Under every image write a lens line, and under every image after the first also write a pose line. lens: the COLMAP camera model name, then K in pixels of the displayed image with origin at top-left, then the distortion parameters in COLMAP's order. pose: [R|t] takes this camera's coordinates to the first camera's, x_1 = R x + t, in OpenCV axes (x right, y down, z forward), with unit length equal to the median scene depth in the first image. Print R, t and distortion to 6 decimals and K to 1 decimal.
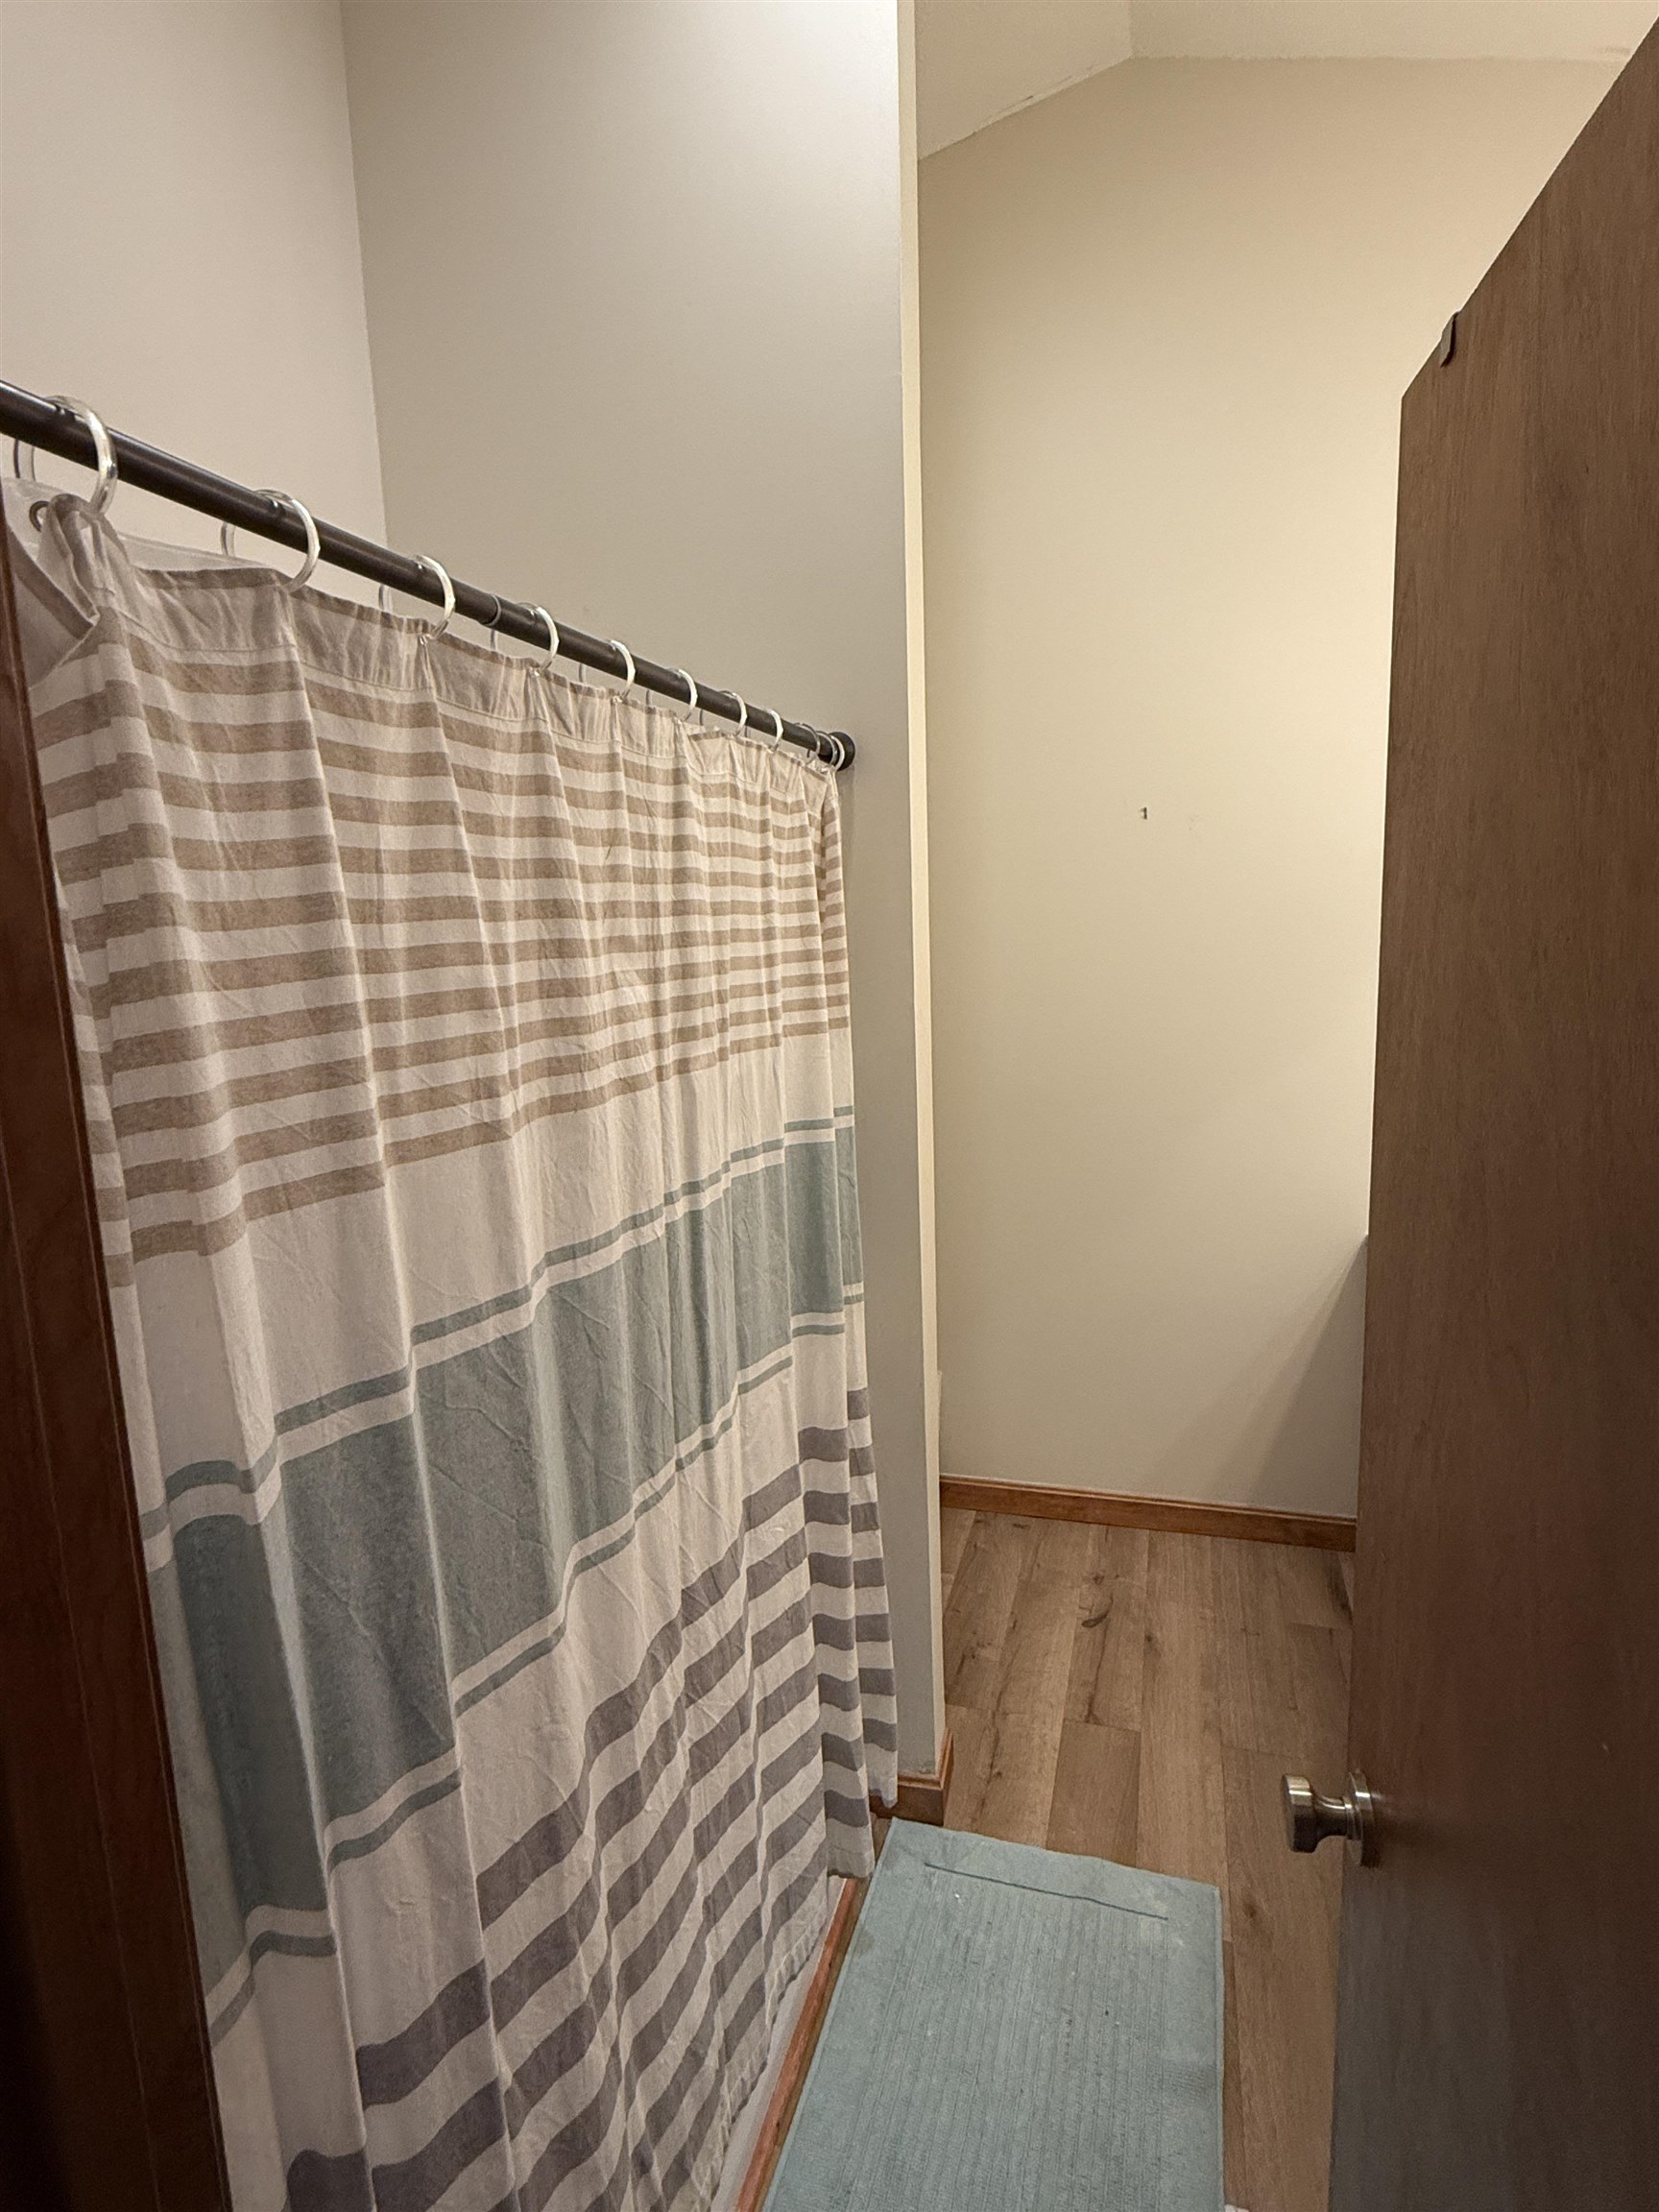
lens RADIAL K [[1147.9, 0, 828.6], [0, 1147.9, 1107.4], [0, 0, 1]] dist [0.000442, 0.000287]
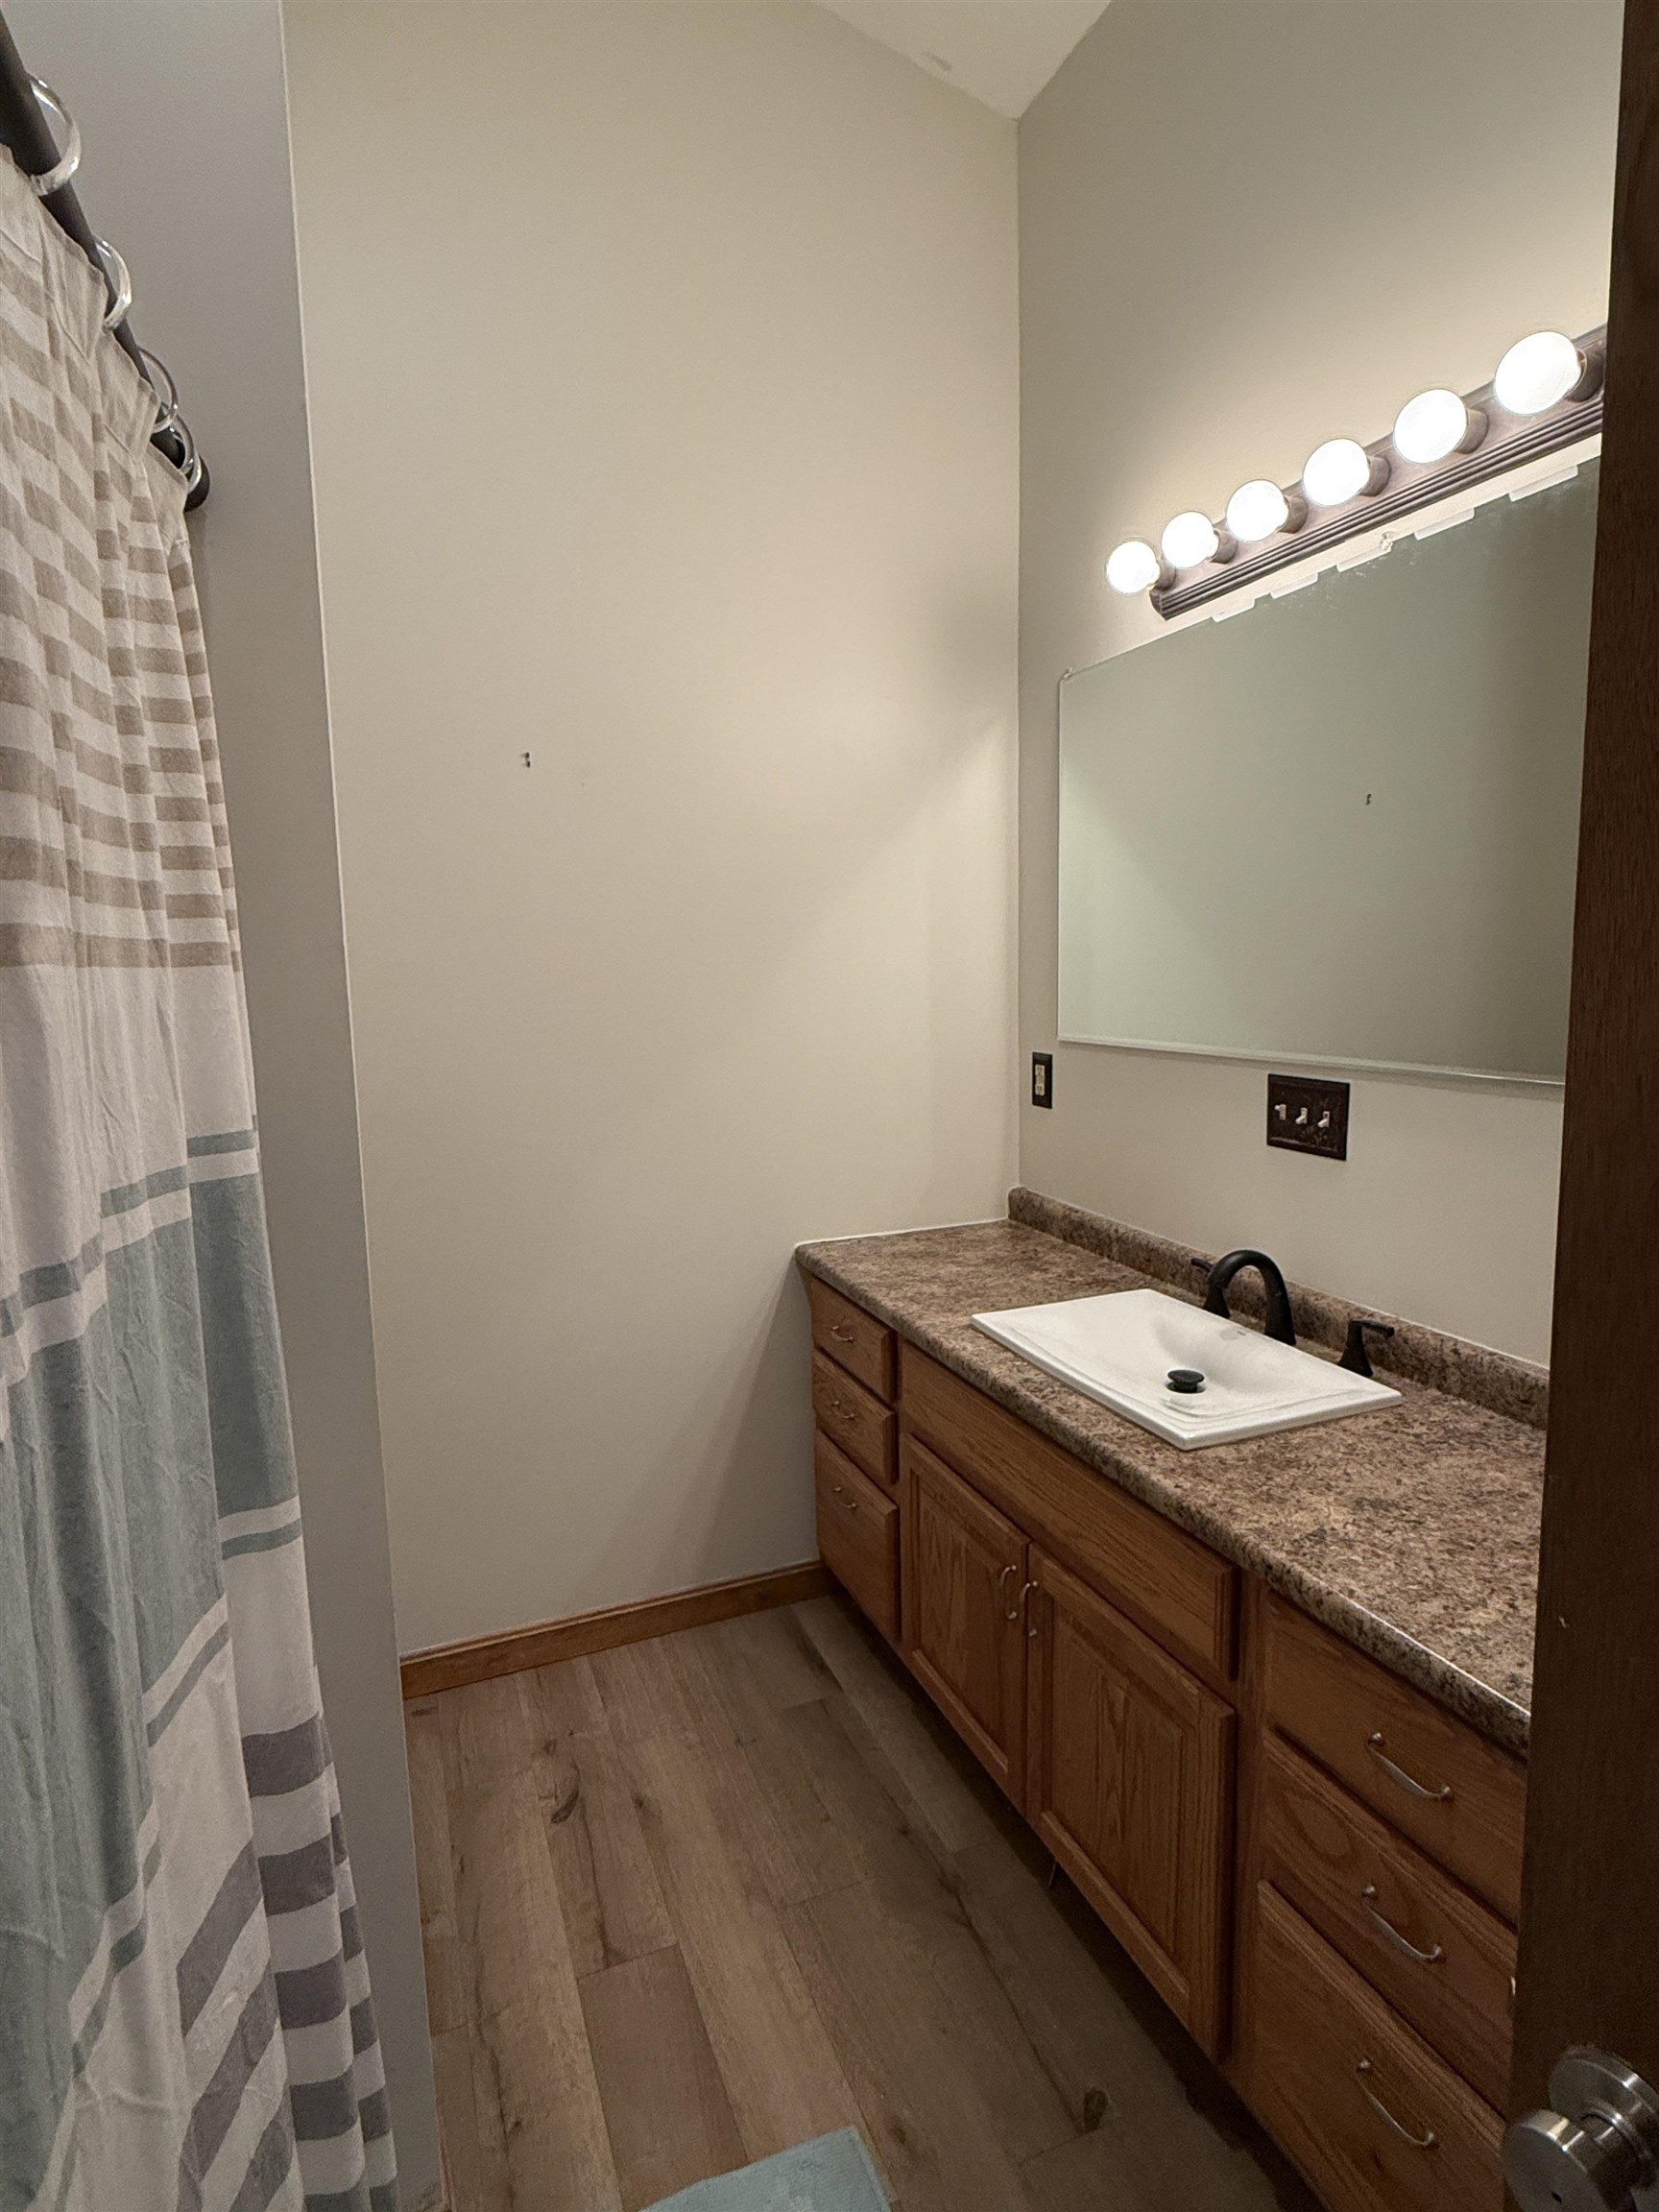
lens RADIAL K [[1147.9, 0, 829.5], [0, 1147.9, 1104.6], [0, 0, 1]] dist [0.000442, 0.000287]
pose [[0.783449, -0.062073, 0.618348, -0.111322], [0.097168, 0.994997, -0.023229, 0.035180], [-0.613812, 0.078283, 0.785561, 0.423627]]
